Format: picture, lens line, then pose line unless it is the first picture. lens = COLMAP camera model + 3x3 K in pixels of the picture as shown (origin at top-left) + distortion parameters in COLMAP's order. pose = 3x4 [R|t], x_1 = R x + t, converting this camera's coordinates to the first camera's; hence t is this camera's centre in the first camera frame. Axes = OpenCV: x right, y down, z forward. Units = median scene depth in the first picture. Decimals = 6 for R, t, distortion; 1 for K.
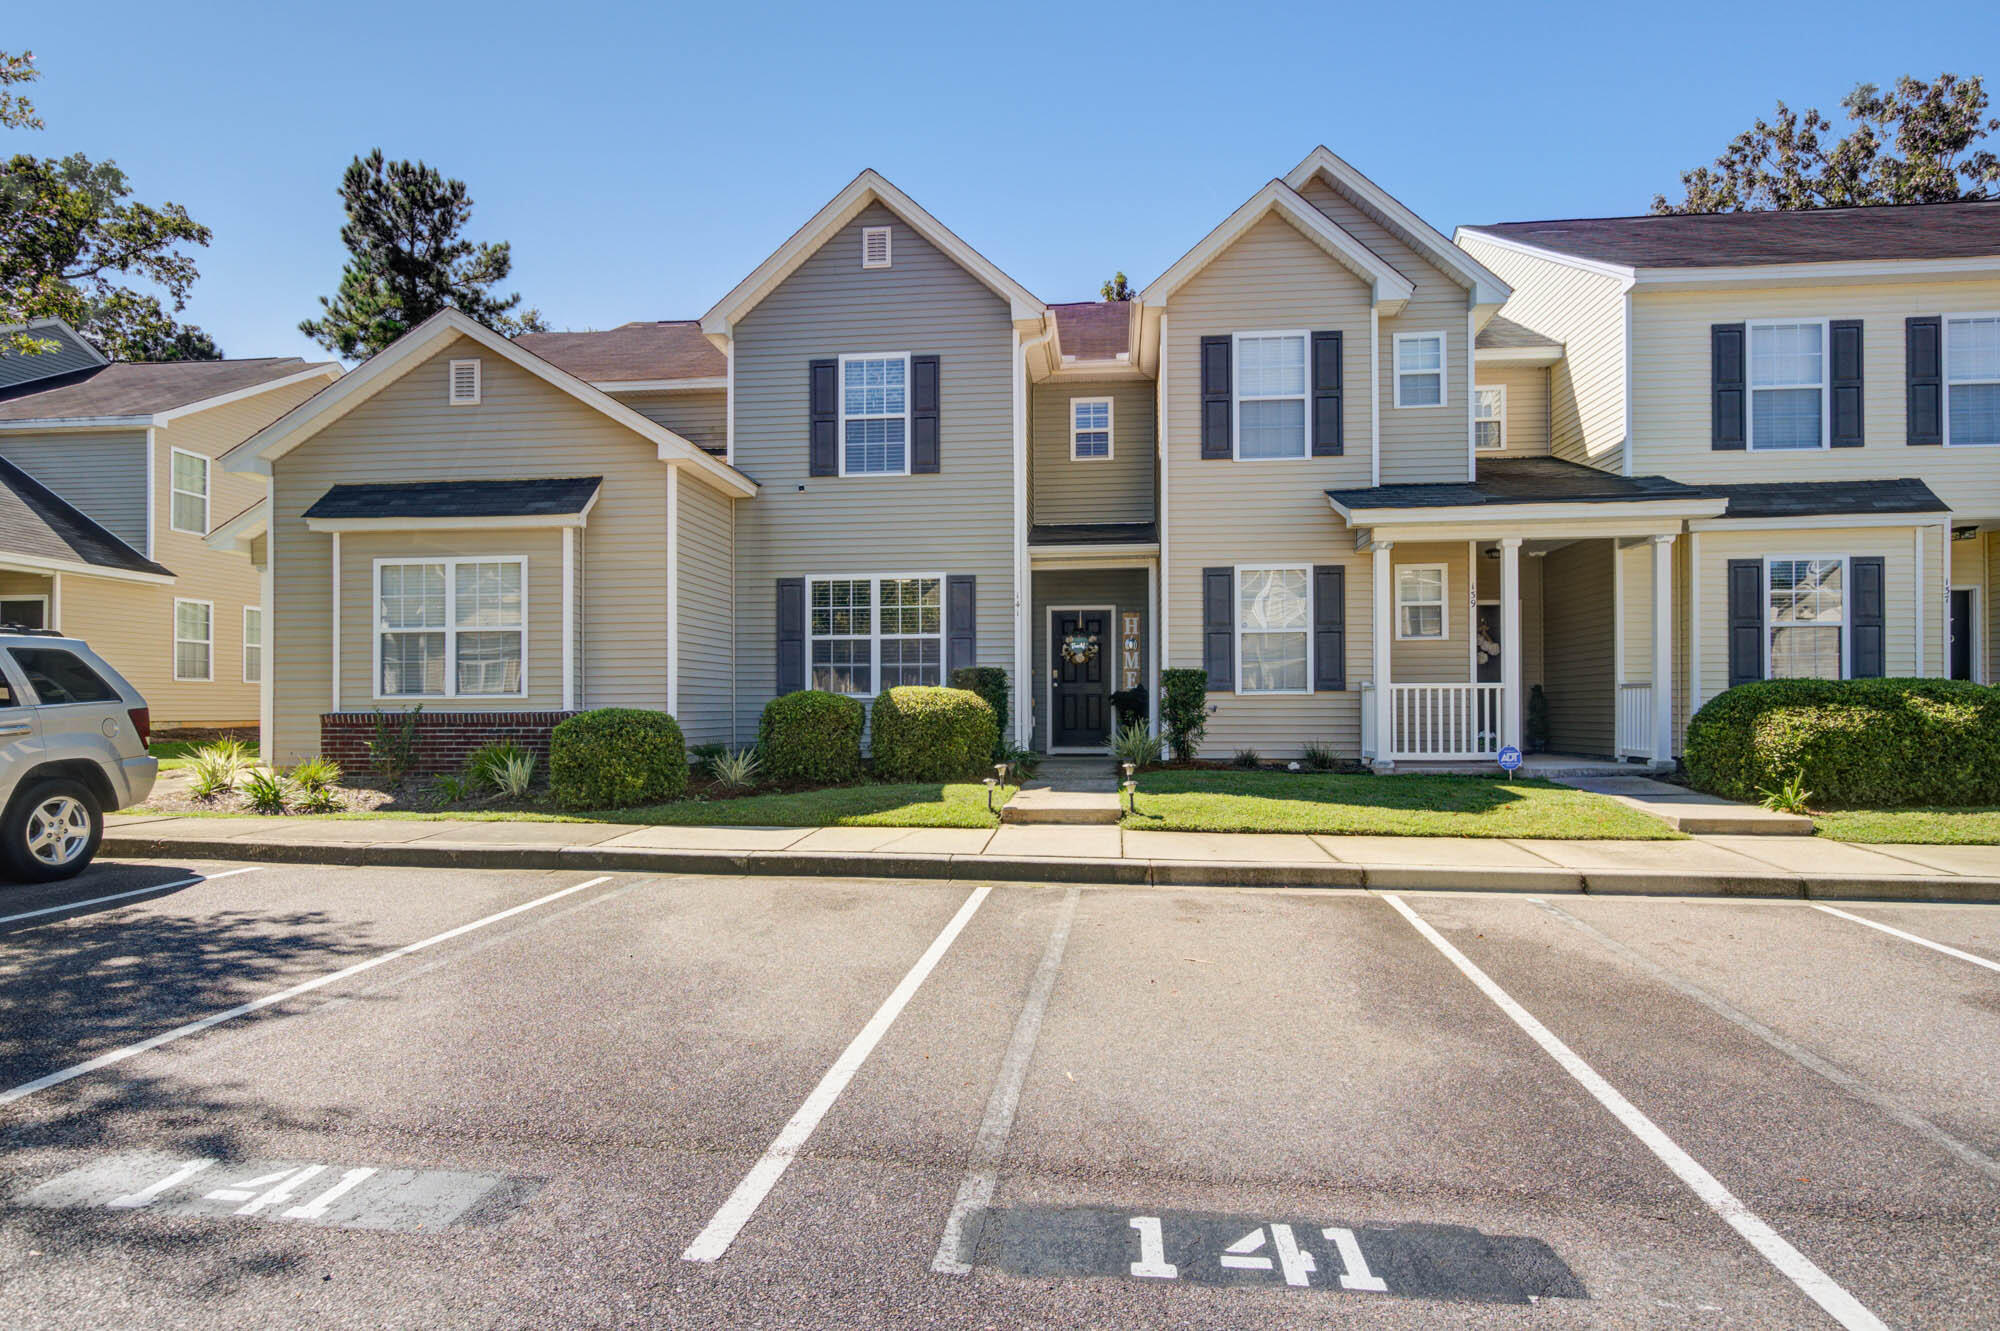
lens RADIAL K [[1139.5, 0, 1000.5], [0, 1139.5, 683.2], [0, 0, 1]] dist [-0.006830, -0.000841]
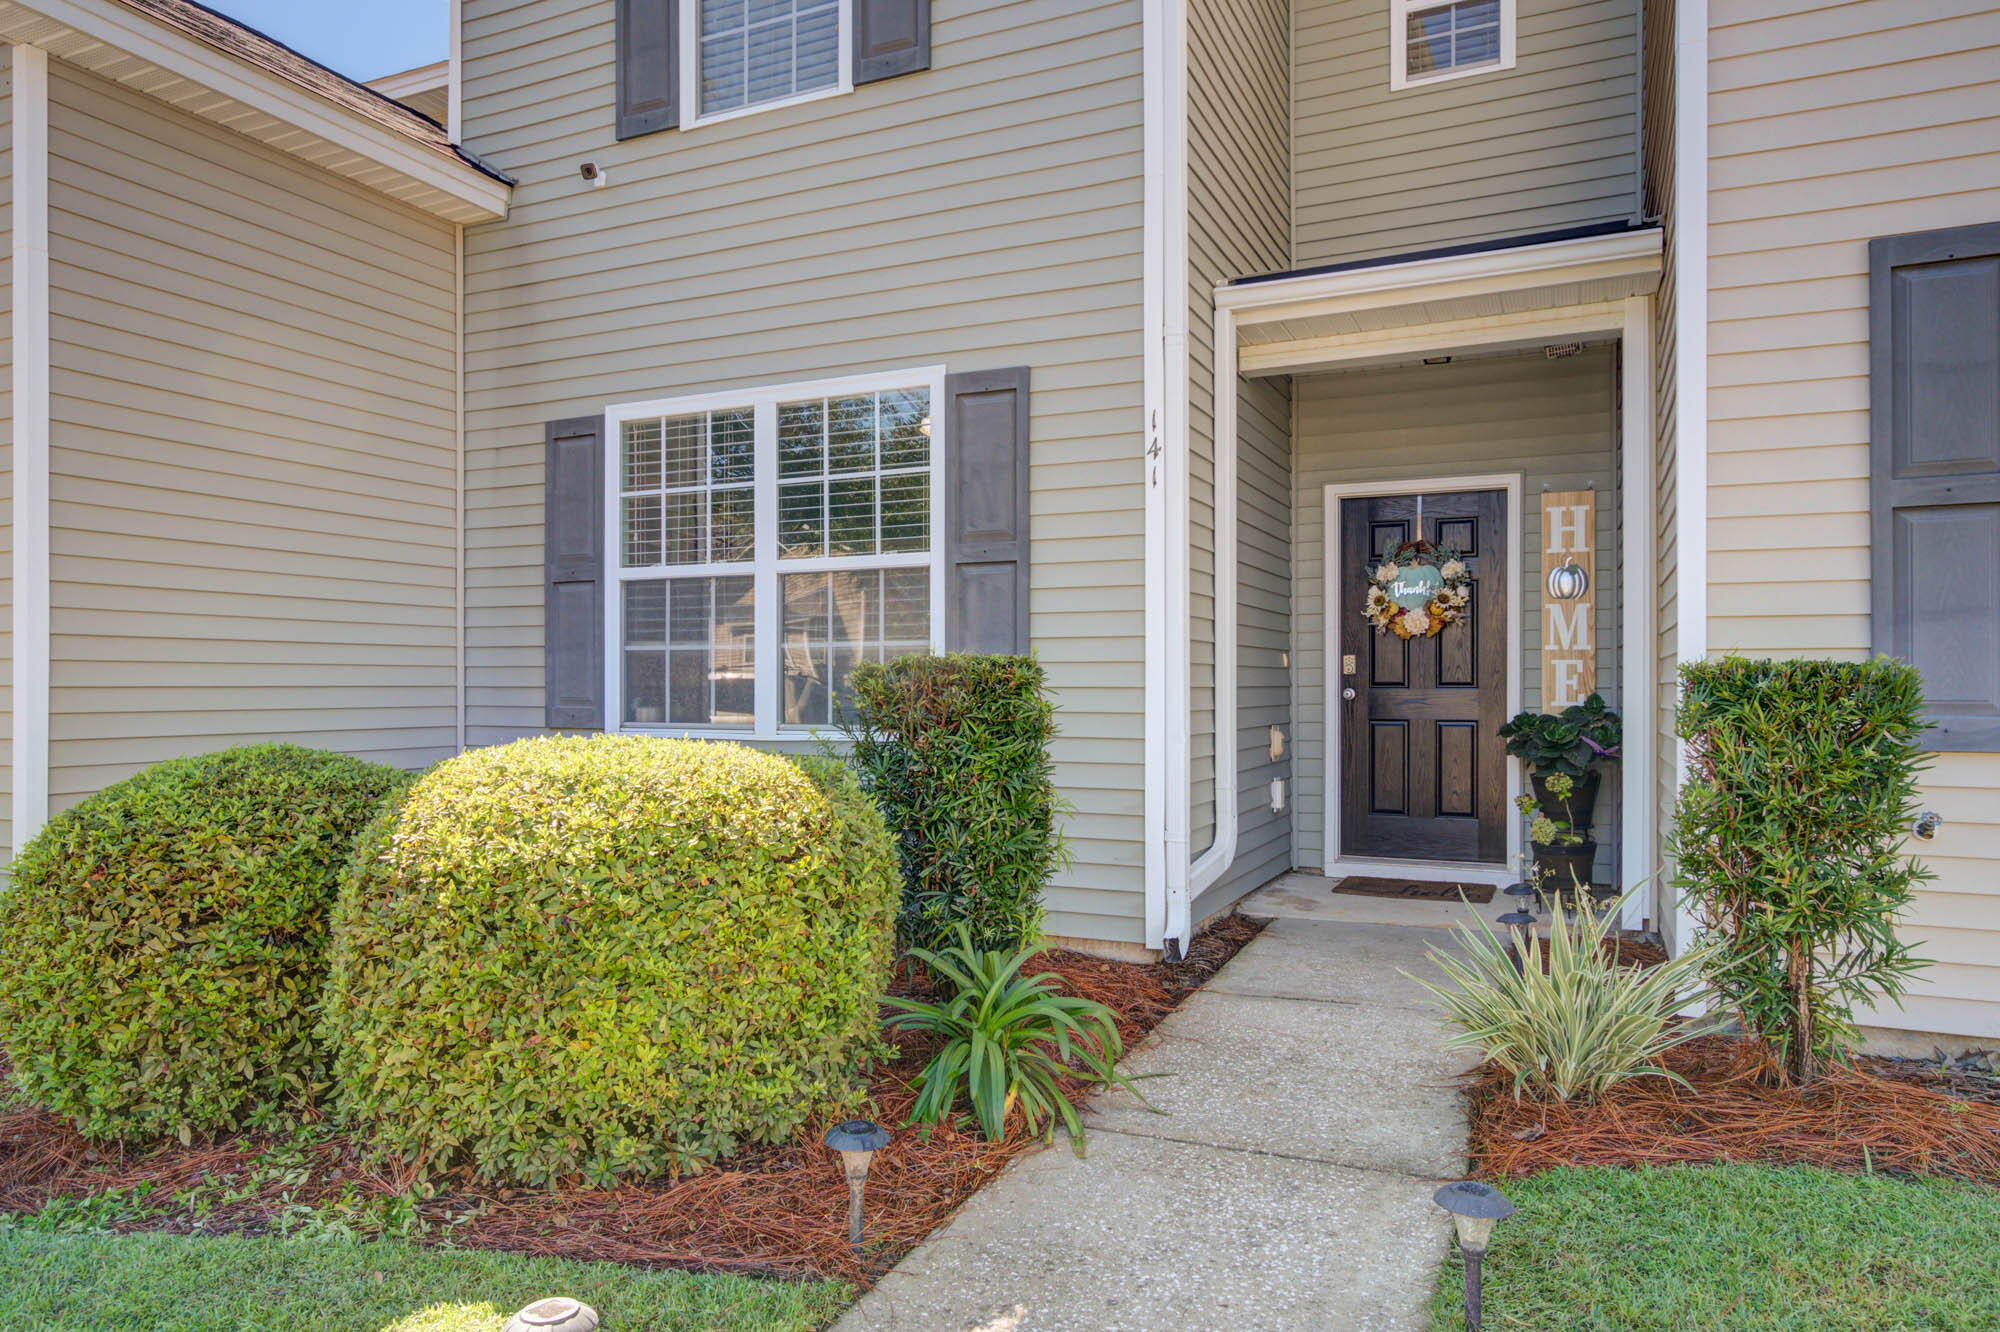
lens RADIAL K [[1260.8, 0, 995.4], [0, 1260.8, 671.2], [0, 0, 1]] dist [-0.000133, 0.004681]
pose [[0.944800, 0.001208, -0.327647, 0.084846], [0.002065, 0.999951, 0.009641, -0.011695], [0.327643, -0.009785, 0.944751, 0.645307]]
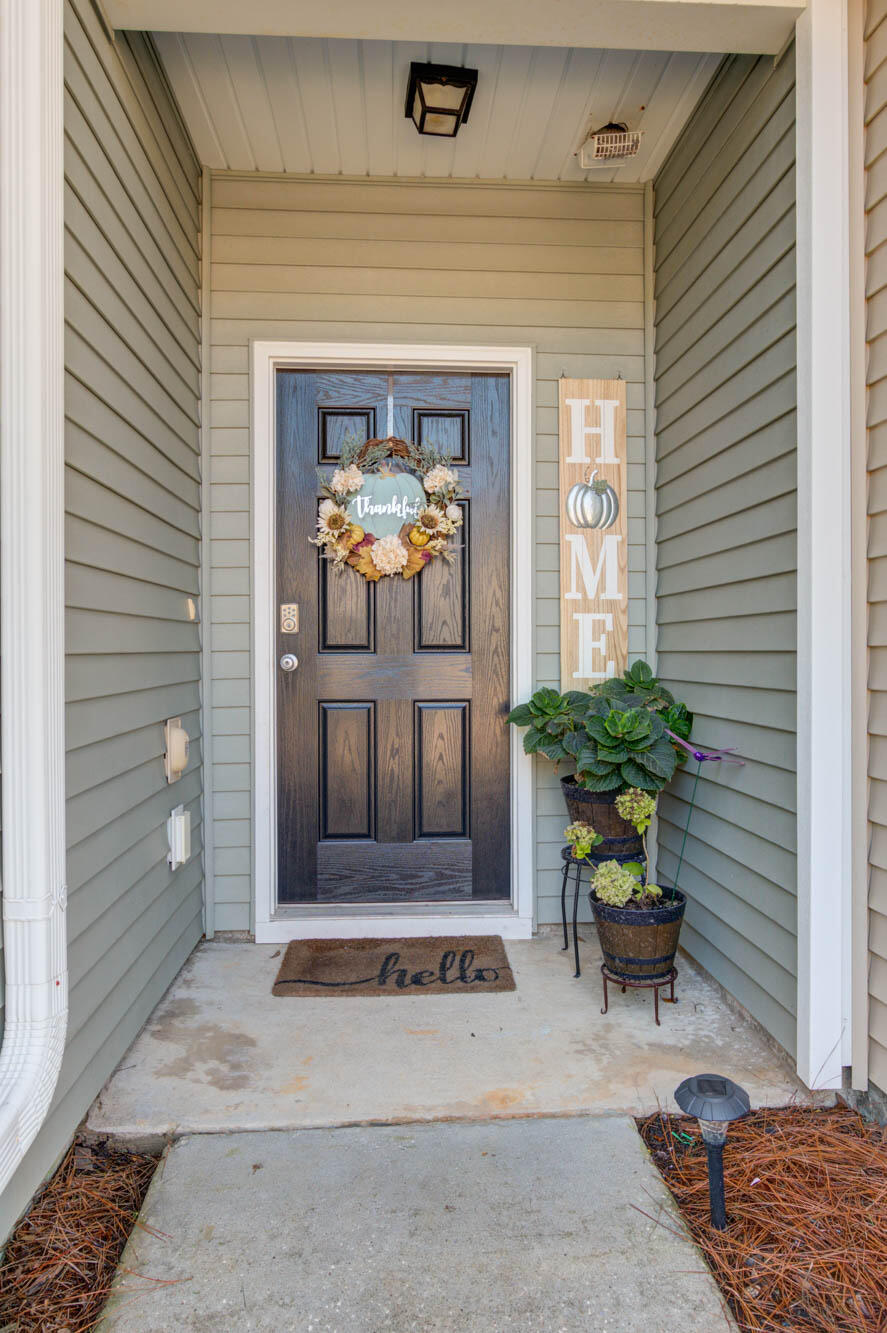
lens RADIAL K [[830.2, 0, 446.1], [0, 830.2, 666.6], [0, 0, 1]] dist [-0.025792, 0.000911]
pose [[0.983535, 0.001011, 0.180715, 0.055773], [-0.008338, 0.999173, 0.039790, -0.005734], [-0.180526, -0.040641, 0.982730, 0.928887]]
